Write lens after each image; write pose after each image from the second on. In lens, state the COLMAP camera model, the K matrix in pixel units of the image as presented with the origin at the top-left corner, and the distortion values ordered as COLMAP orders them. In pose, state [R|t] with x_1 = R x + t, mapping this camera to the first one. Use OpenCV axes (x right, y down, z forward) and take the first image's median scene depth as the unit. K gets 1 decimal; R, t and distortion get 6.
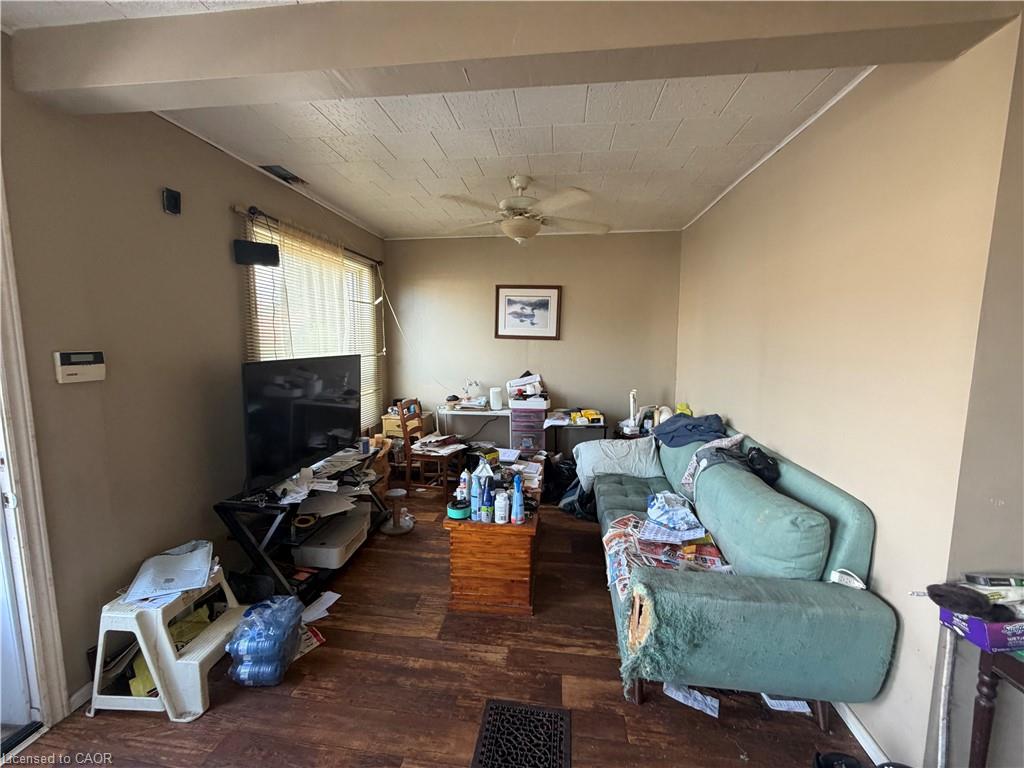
lens RADIAL K [[402.5, 0, 512.0], [0, 402.5, 384.0], [0, 0, 1]] dist [-0.000150, -0.000012]
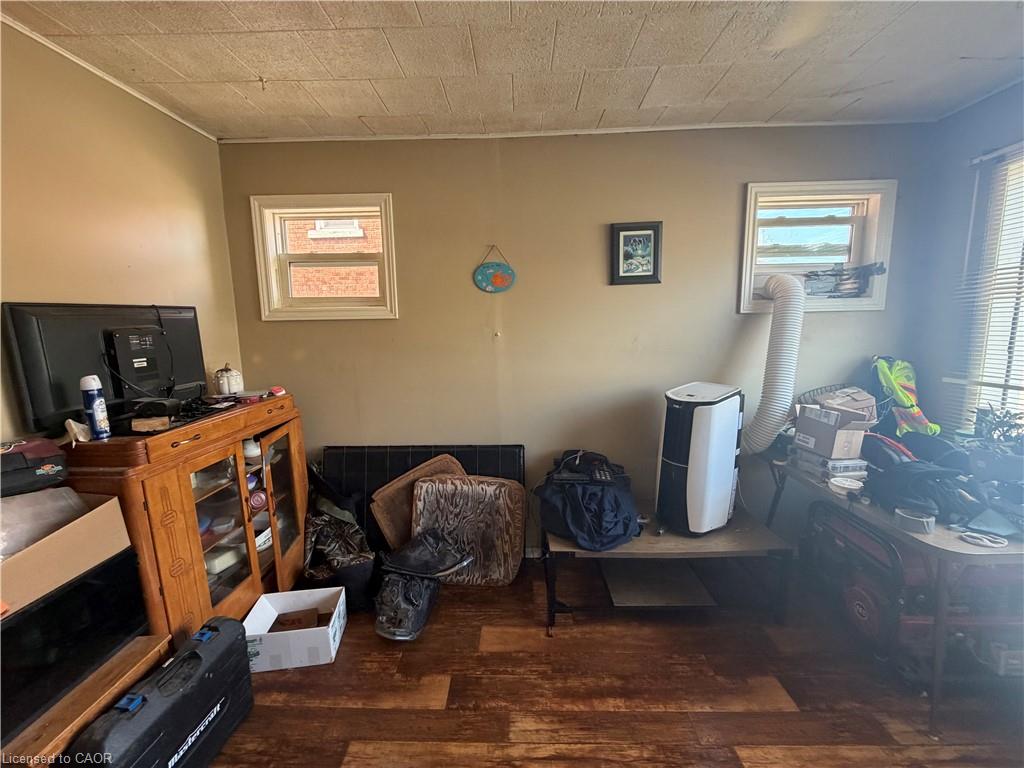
lens RADIAL K [[402.5, 0, 512.0], [0, 402.5, 384.0], [0, 0, 1]] dist [-0.000150, -0.000012]
pose [[-0.994750, 0.032578, -0.097012, 0.040650], [0.006902, 0.967175, 0.254016, -0.190107], [0.102103, 0.252013, -0.962322, 1.693424]]
